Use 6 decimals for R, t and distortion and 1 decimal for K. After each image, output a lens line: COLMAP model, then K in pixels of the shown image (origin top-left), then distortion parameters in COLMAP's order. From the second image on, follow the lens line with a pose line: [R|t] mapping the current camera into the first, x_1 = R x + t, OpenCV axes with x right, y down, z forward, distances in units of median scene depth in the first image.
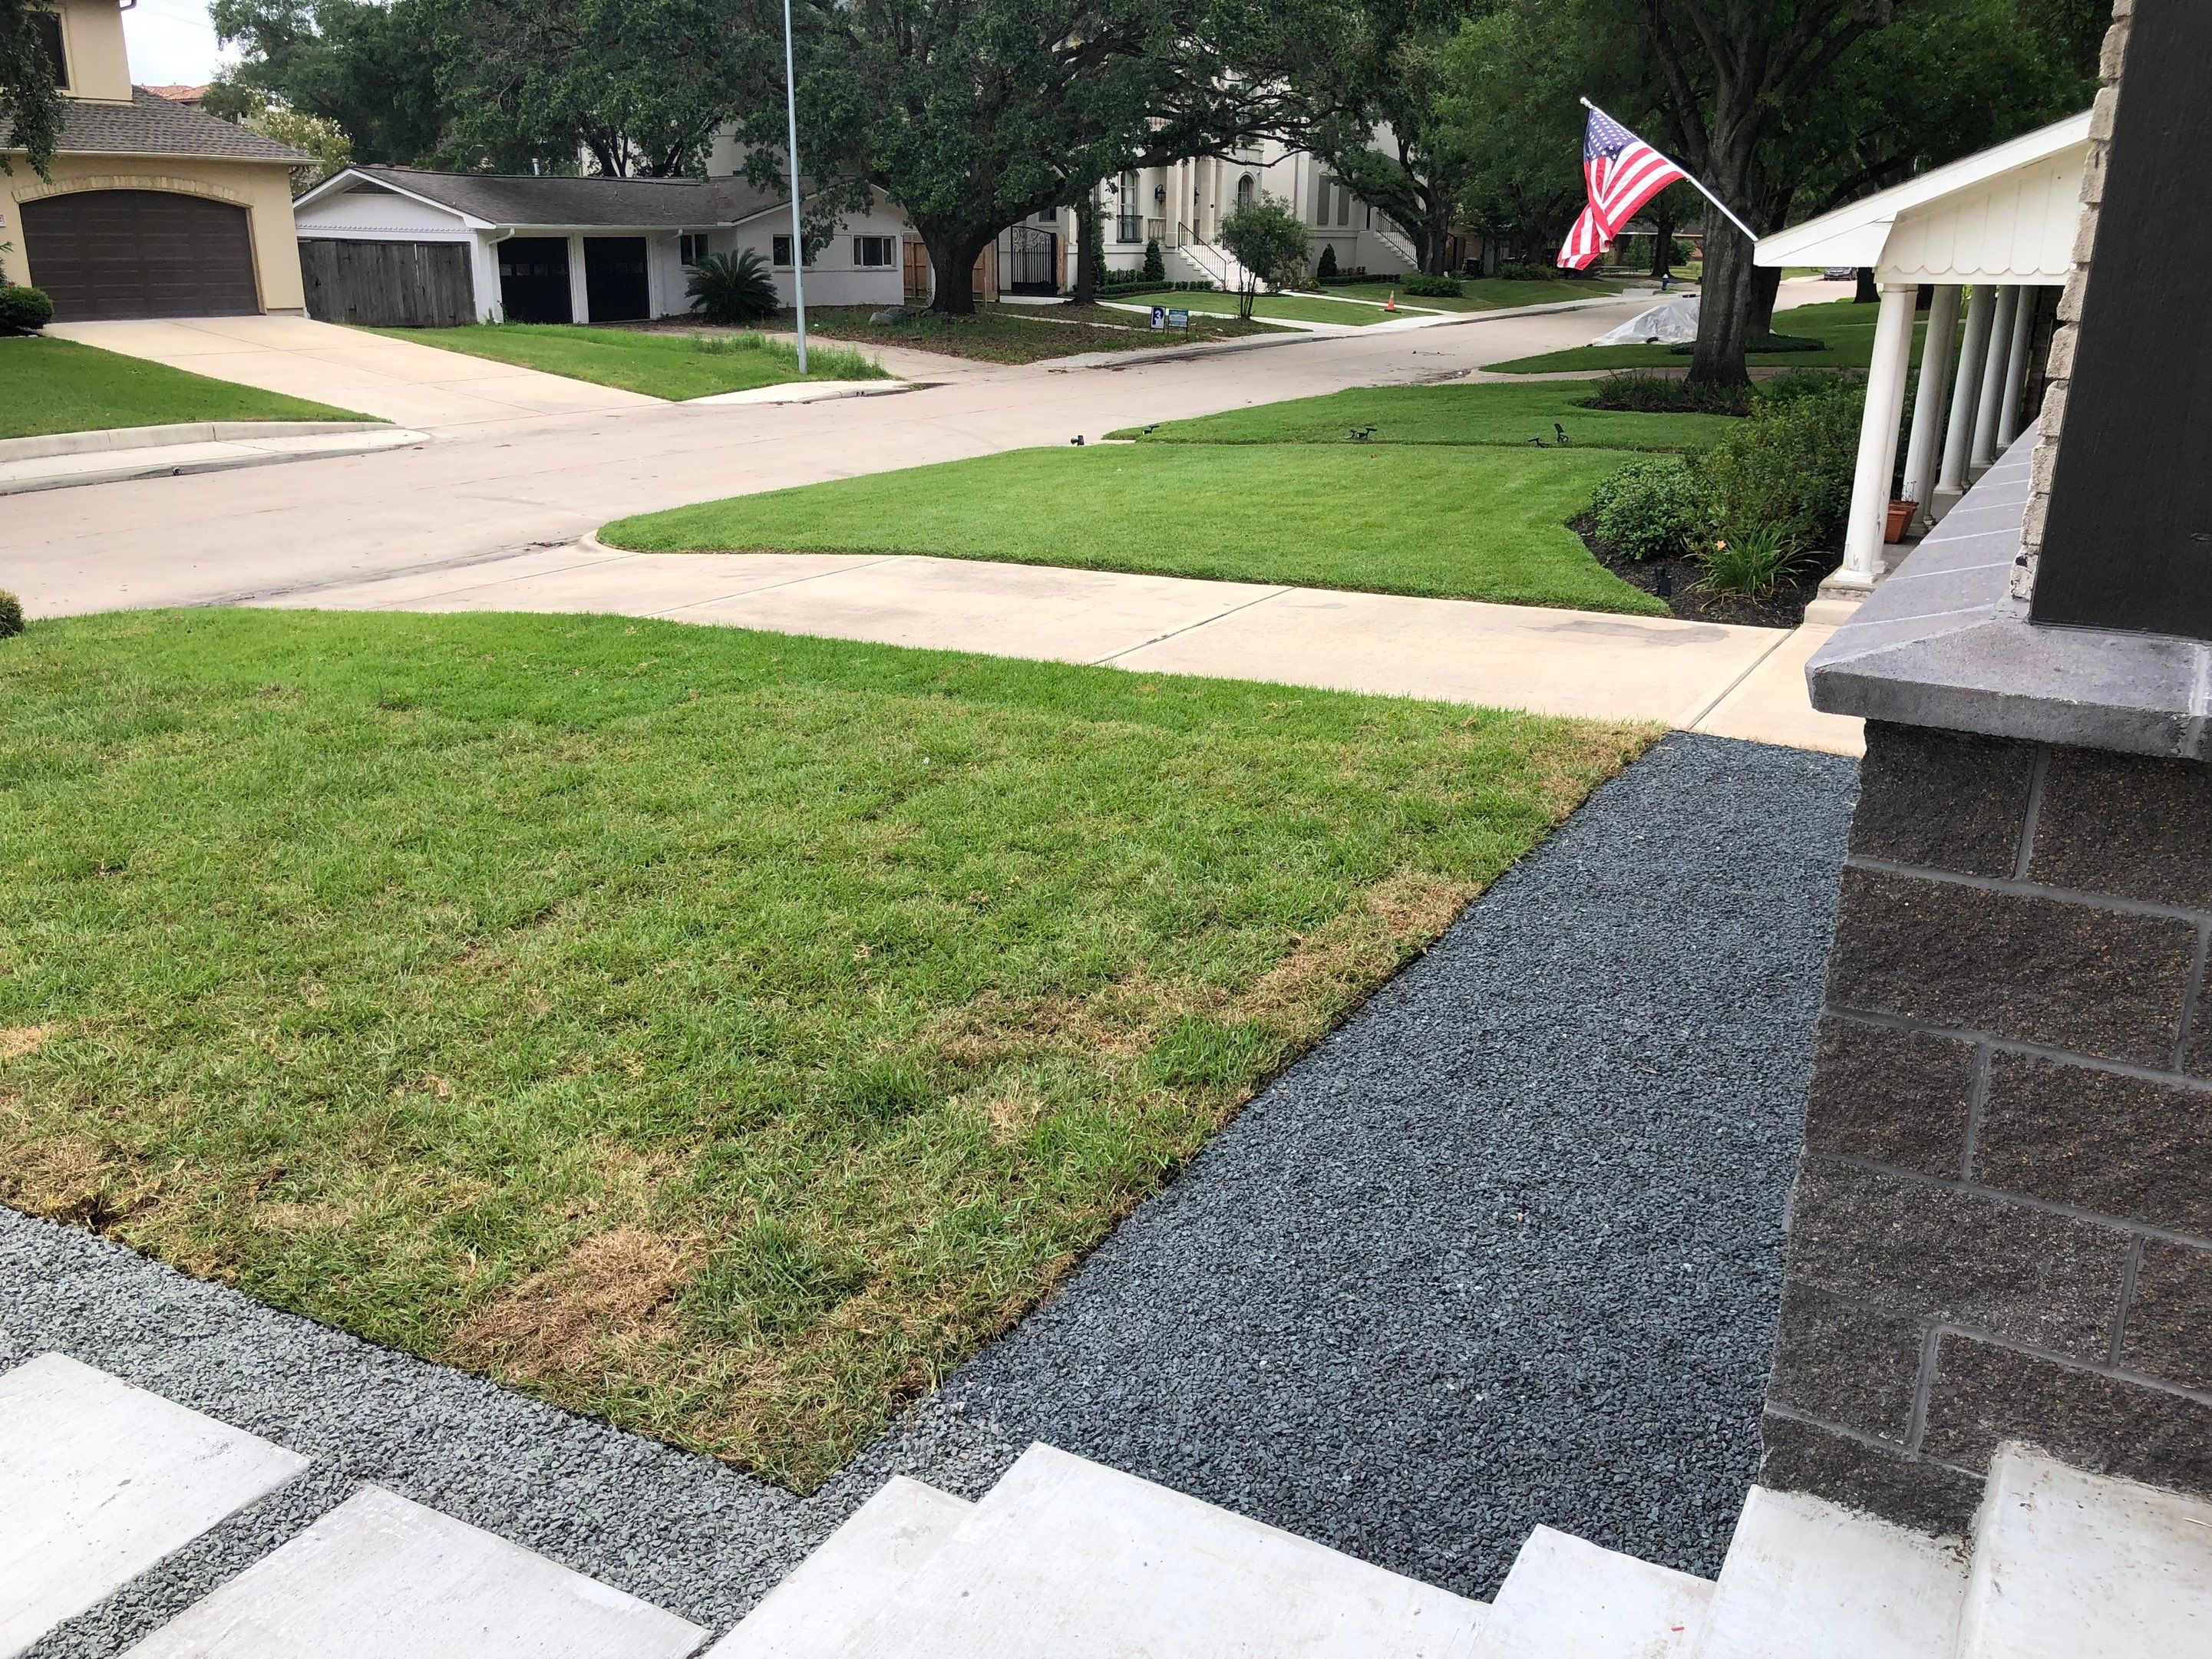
lens RADIAL K [[1809.7, 0, 1106.0], [0, 1809.7, 829.5], [0, 0, 1]] dist [-0.011937, 0.011387]
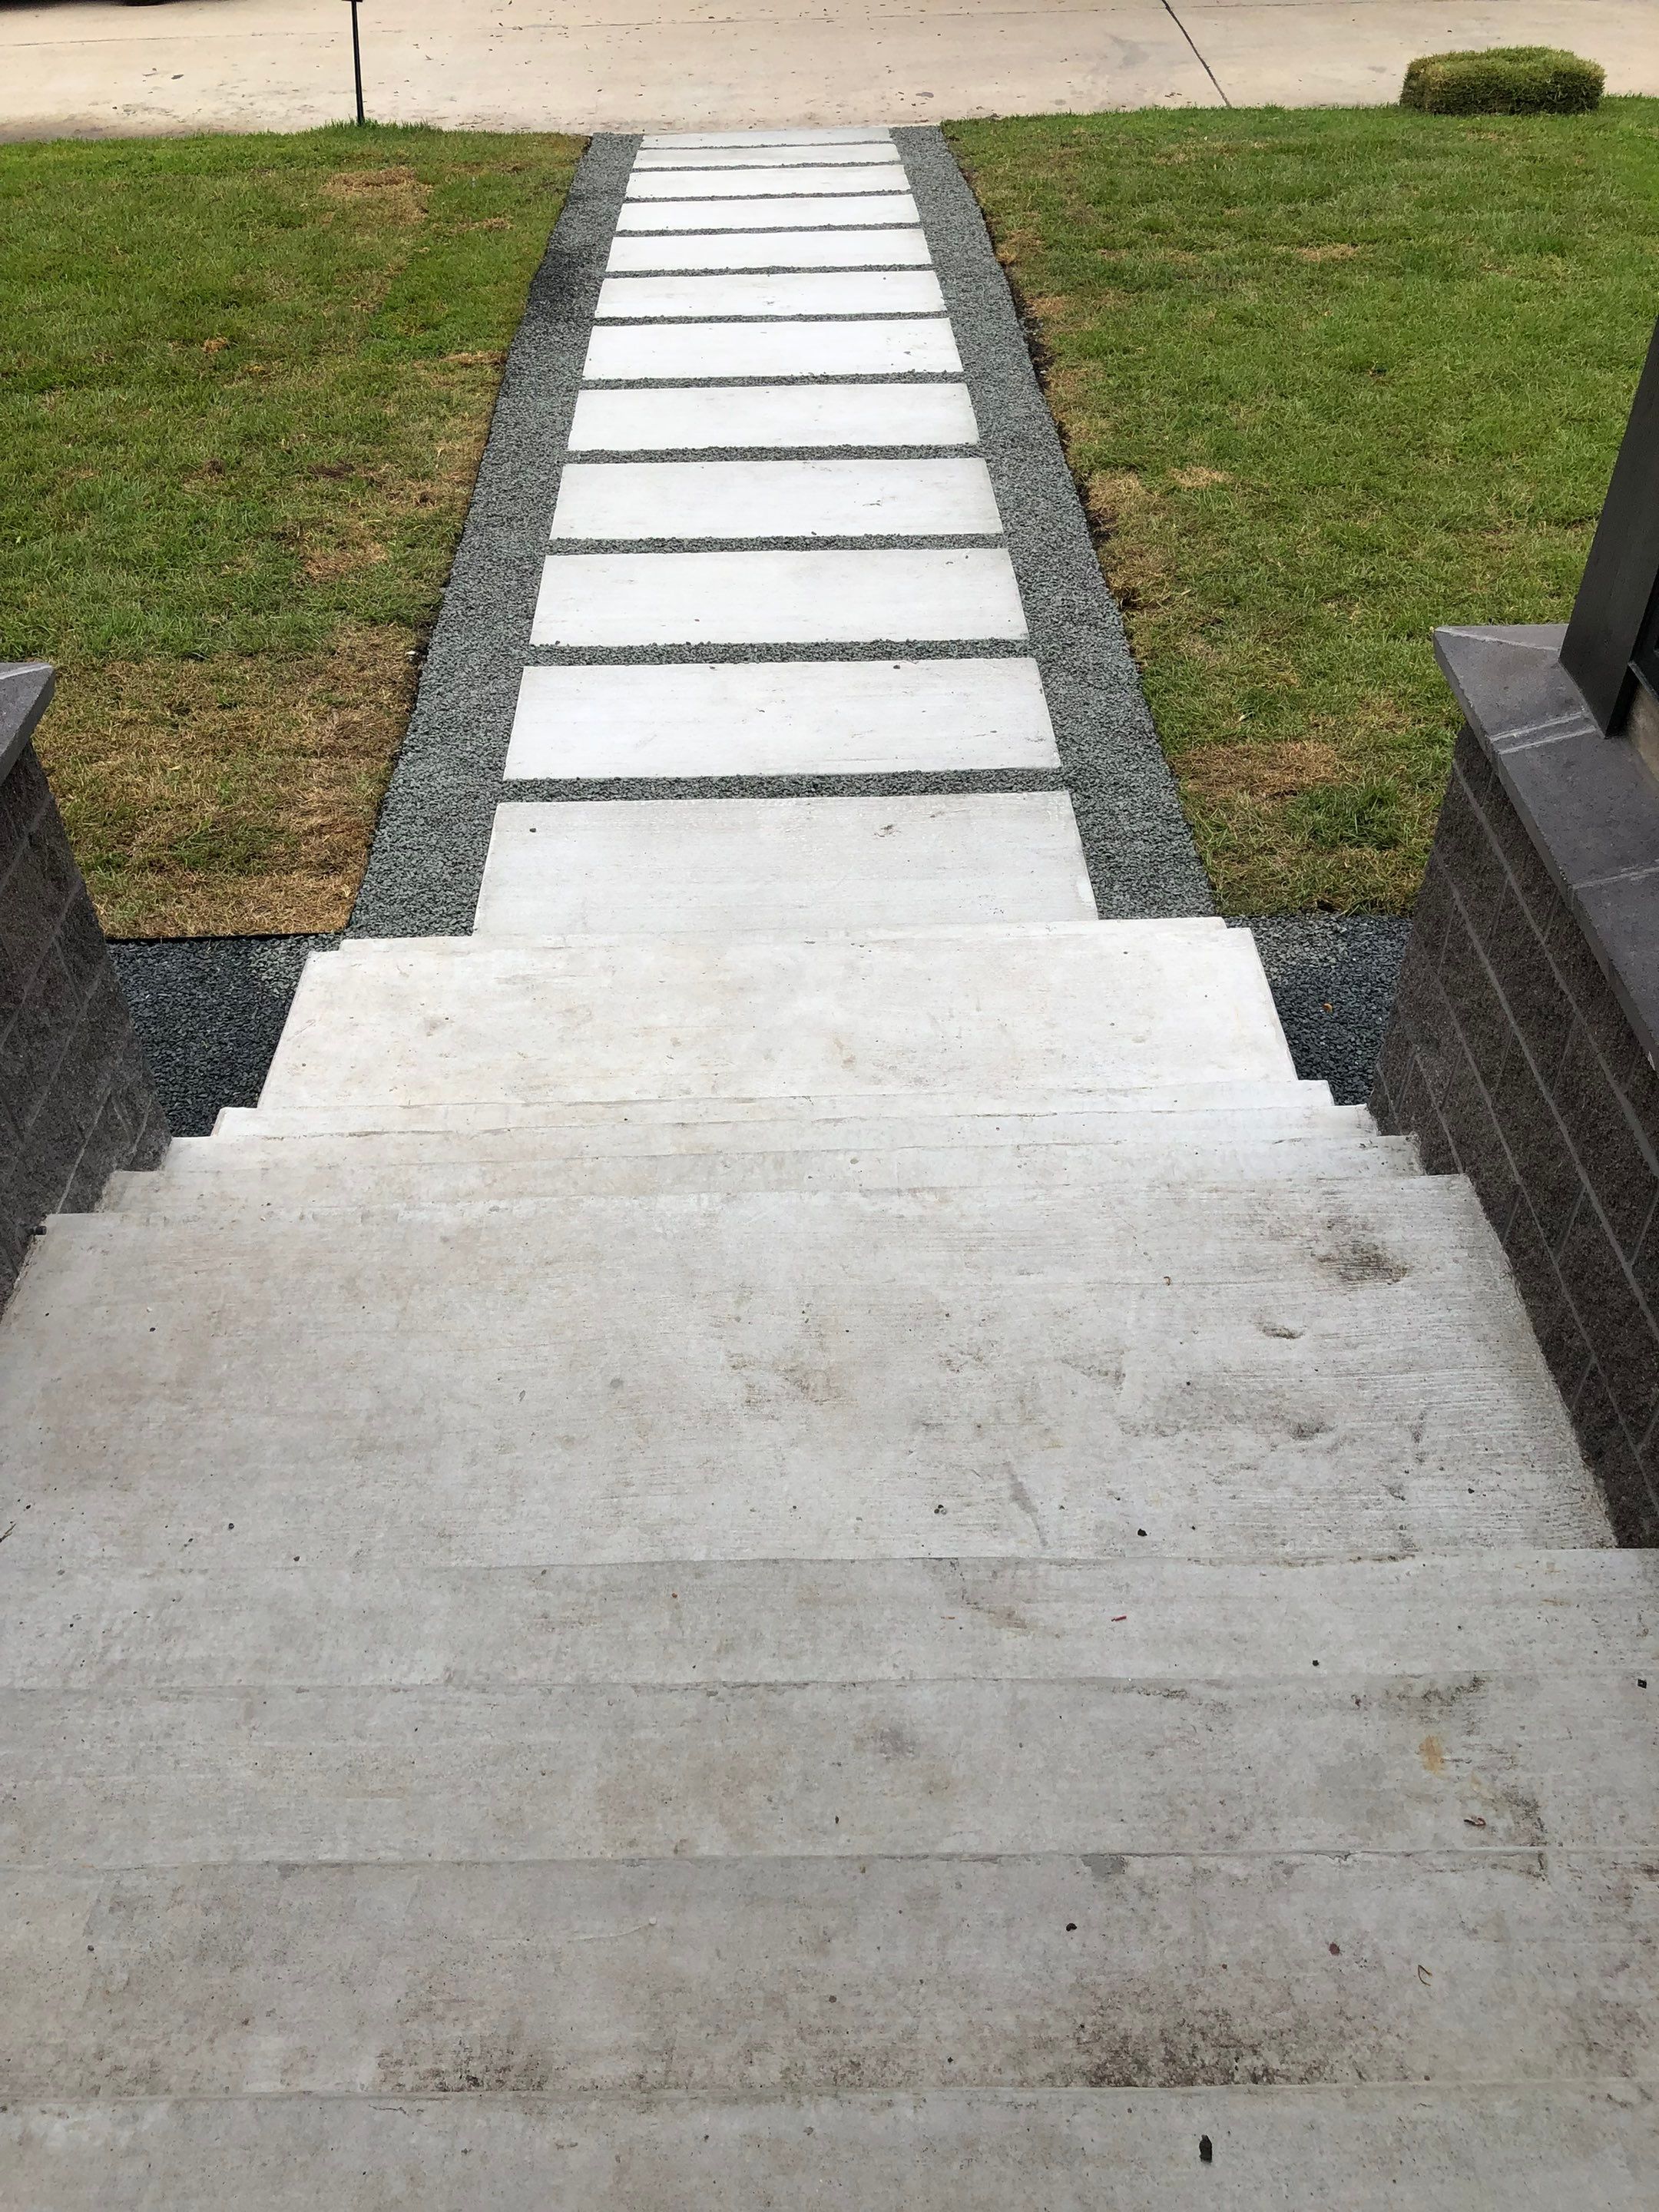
lens RADIAL K [[1809.9, 0, 829.5], [0, 1809.9, 1106.0], [0, 0, 1]] dist [-0.011937, 0.011387]
pose [[0.506705, 0.567681, -0.648836, 0.615576], [-0.246938, 0.816640, 0.521652, -0.196062], [0.825997, -0.104102, 0.553977, -0.167435]]
